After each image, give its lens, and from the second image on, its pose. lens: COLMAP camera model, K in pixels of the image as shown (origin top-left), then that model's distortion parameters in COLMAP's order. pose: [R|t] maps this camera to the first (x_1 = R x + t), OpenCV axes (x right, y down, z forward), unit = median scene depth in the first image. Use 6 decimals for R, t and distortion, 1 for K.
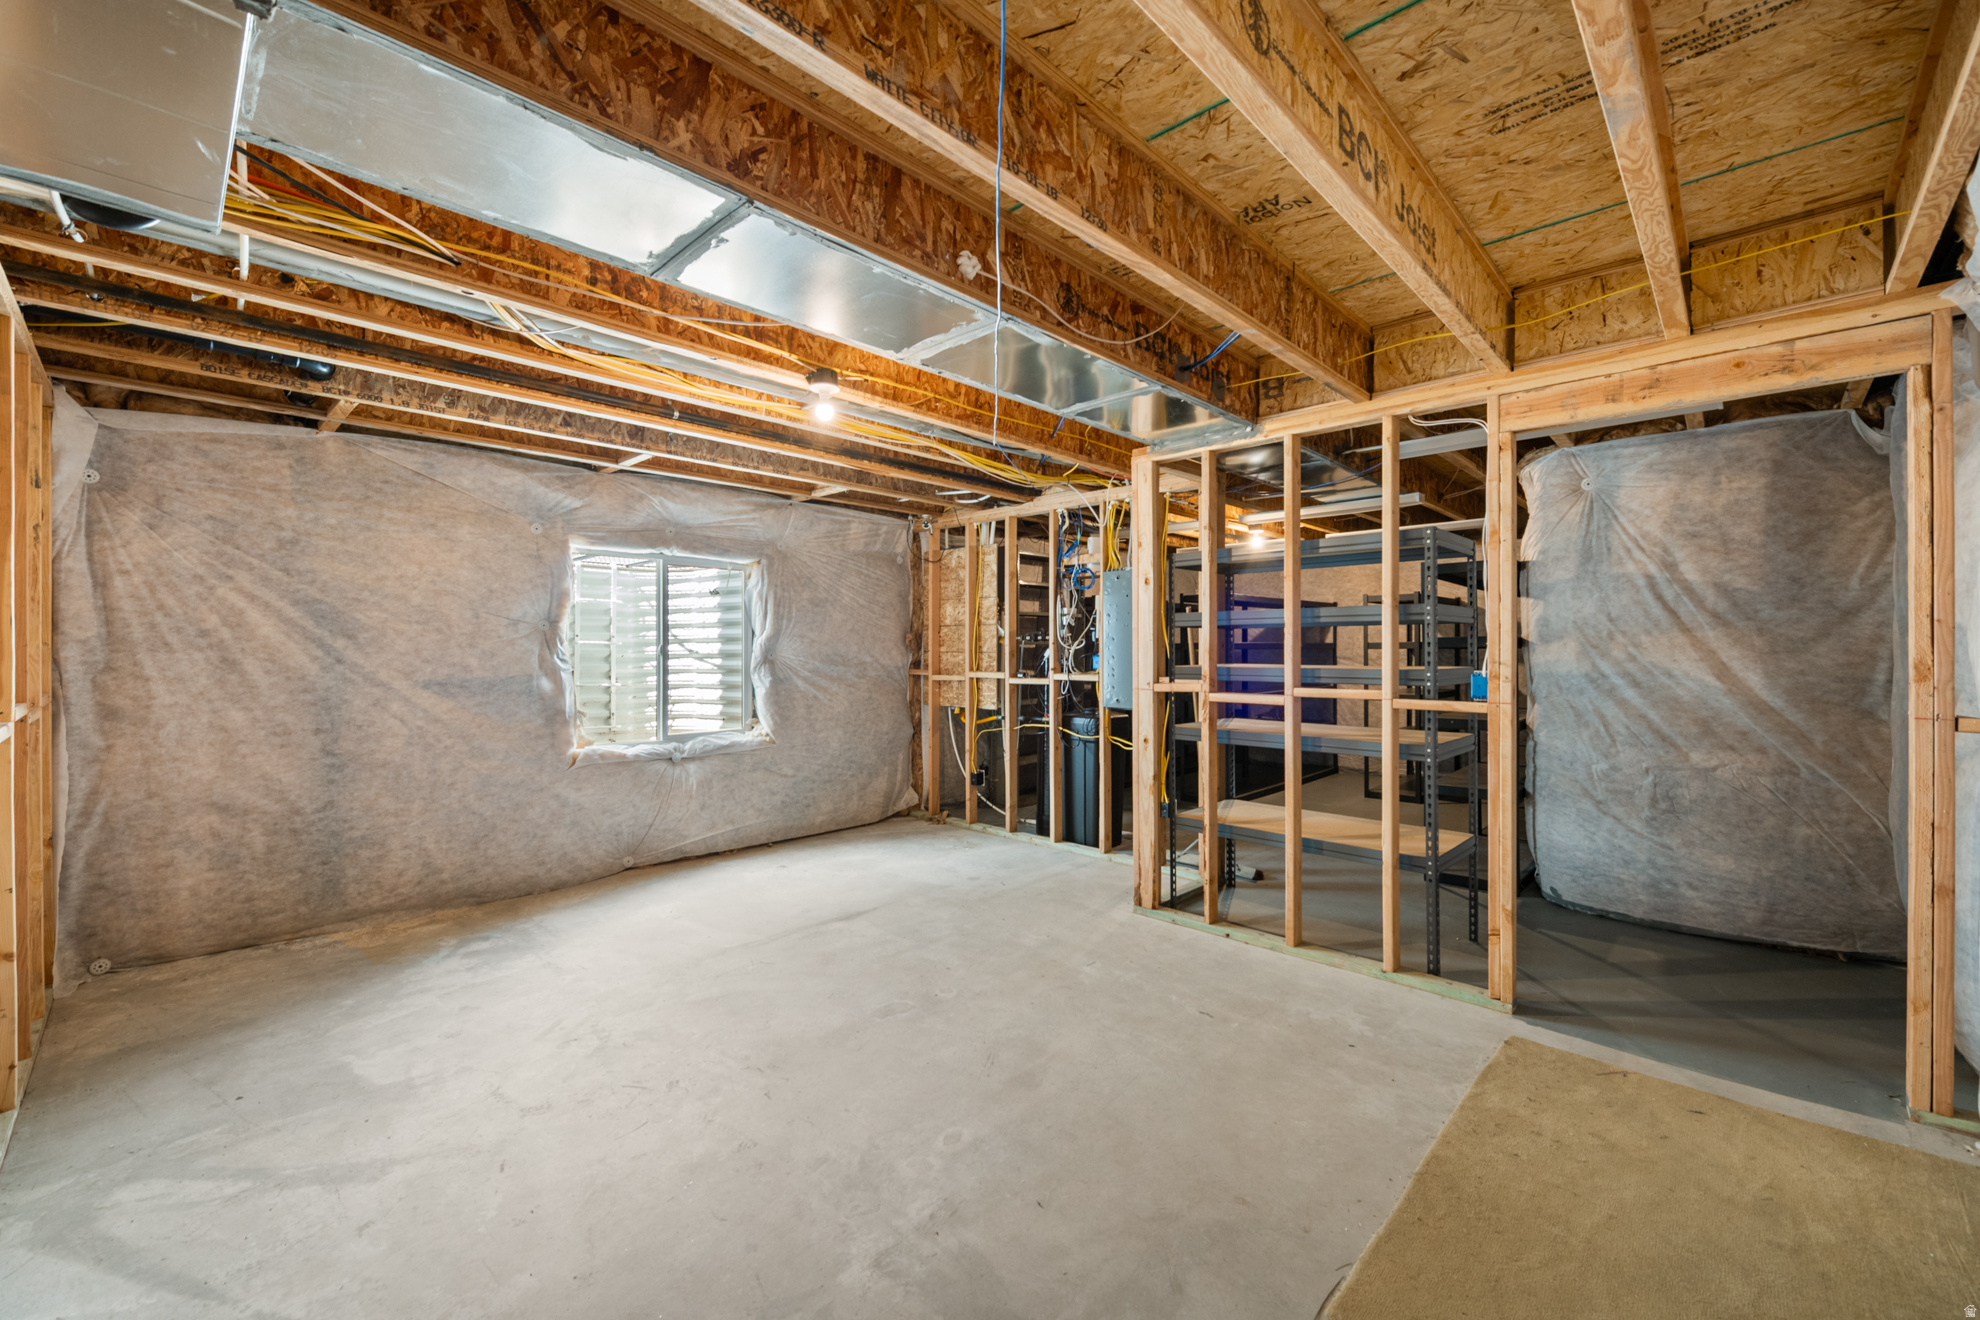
lens RADIAL K [[792.4, 0, 996.6], [0, 792.4, 649.2], [0, 0, 1]] dist [0.006085, -0.002148]
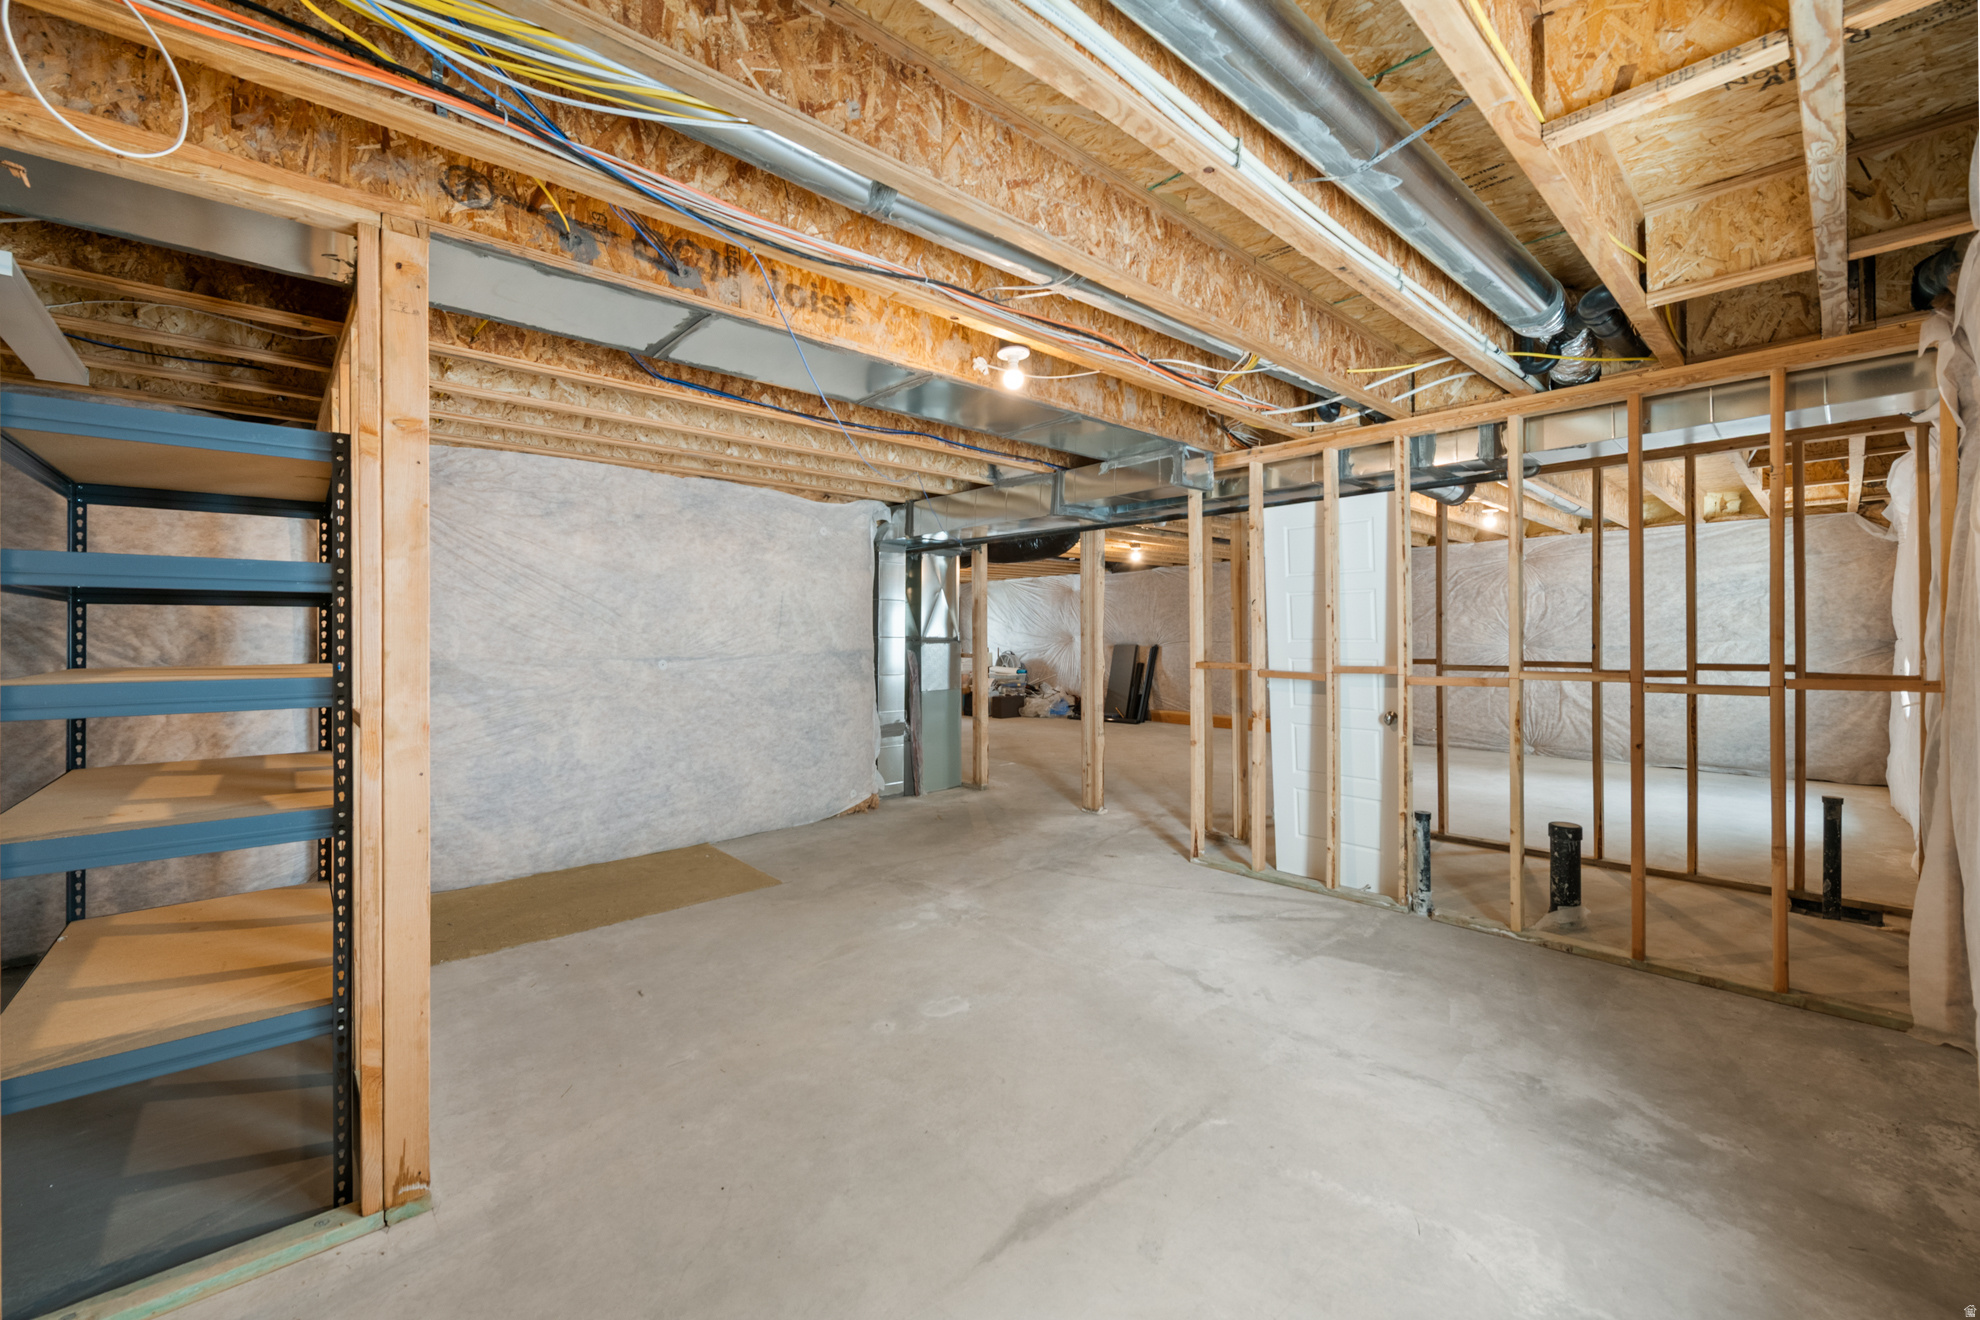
lens RADIAL K [[792.4, 0, 983.6], [0, 792.4, 643.5], [0, 0, 1]] dist [0.006085, -0.002148]
pose [[-0.997336, 0.007249, 0.072581, -0.250914], [0.008052, 0.999910, 0.010777, 0.000228], [-0.072496, 0.011332, -0.997304, 1.938428]]
